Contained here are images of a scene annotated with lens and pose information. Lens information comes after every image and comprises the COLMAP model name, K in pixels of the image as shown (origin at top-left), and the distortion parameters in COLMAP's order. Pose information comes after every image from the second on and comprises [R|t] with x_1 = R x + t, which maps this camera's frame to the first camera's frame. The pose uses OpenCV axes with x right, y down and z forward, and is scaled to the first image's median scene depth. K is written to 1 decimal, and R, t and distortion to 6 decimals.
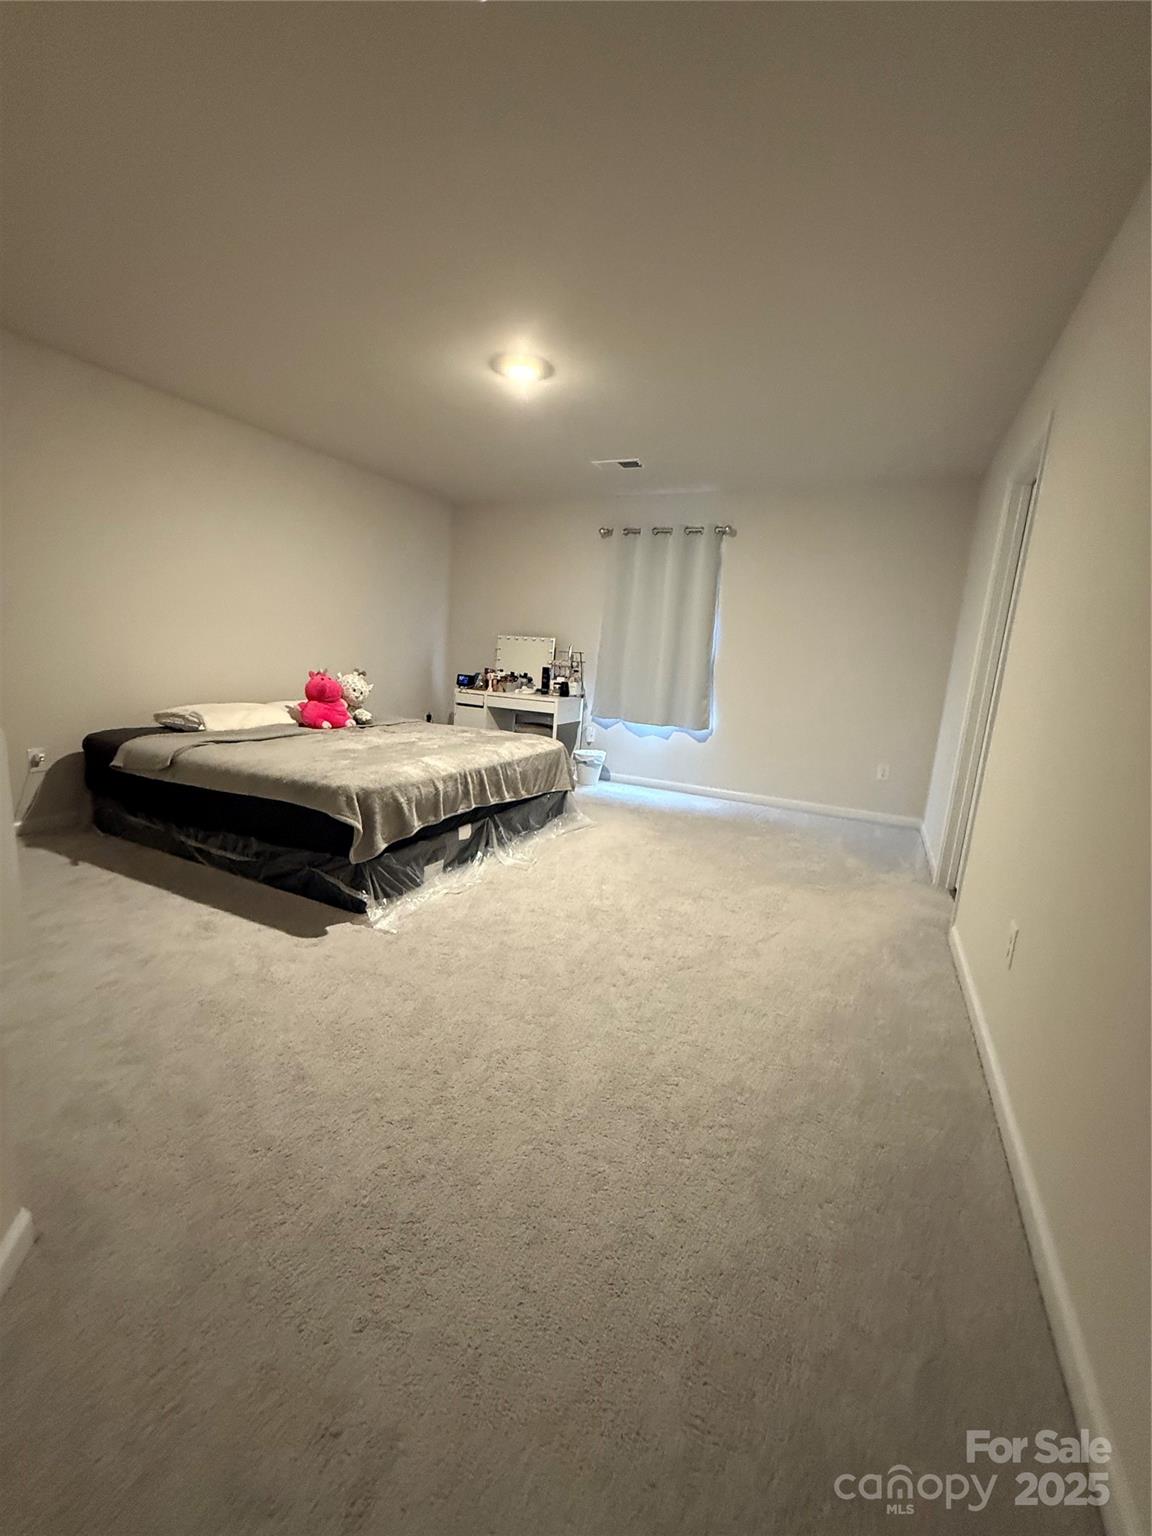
lens RADIAL K [[618.7, 0, 576.0], [0, 618.7, 768.0], [0, 0, 1]] dist [0.000428, -0.000099]
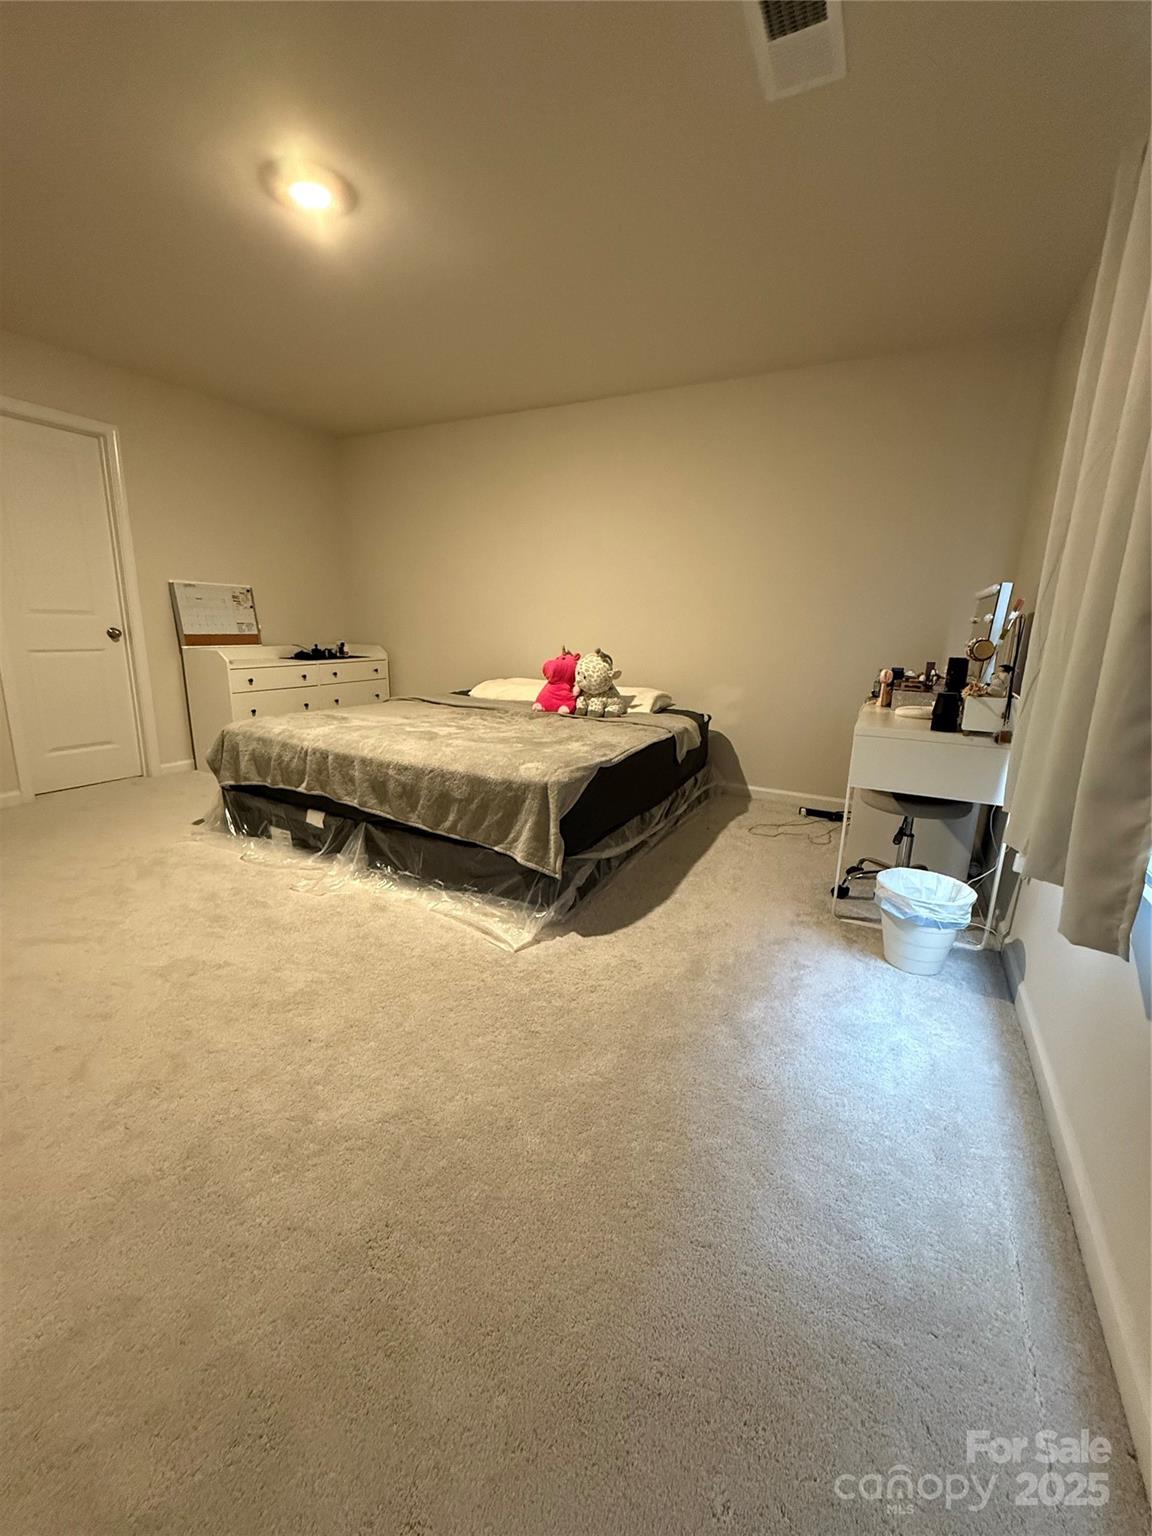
lens RADIAL K [[618.7, 0, 576.0], [0, 618.7, 768.0], [0, 0, 1]] dist [0.000428, -0.000099]
pose [[-0.029312, 0.167217, -0.985484, 0.565363], [-0.212226, 0.962389, 0.169611, -0.163033], [0.976781, 0.214117, 0.007279, 1.155396]]
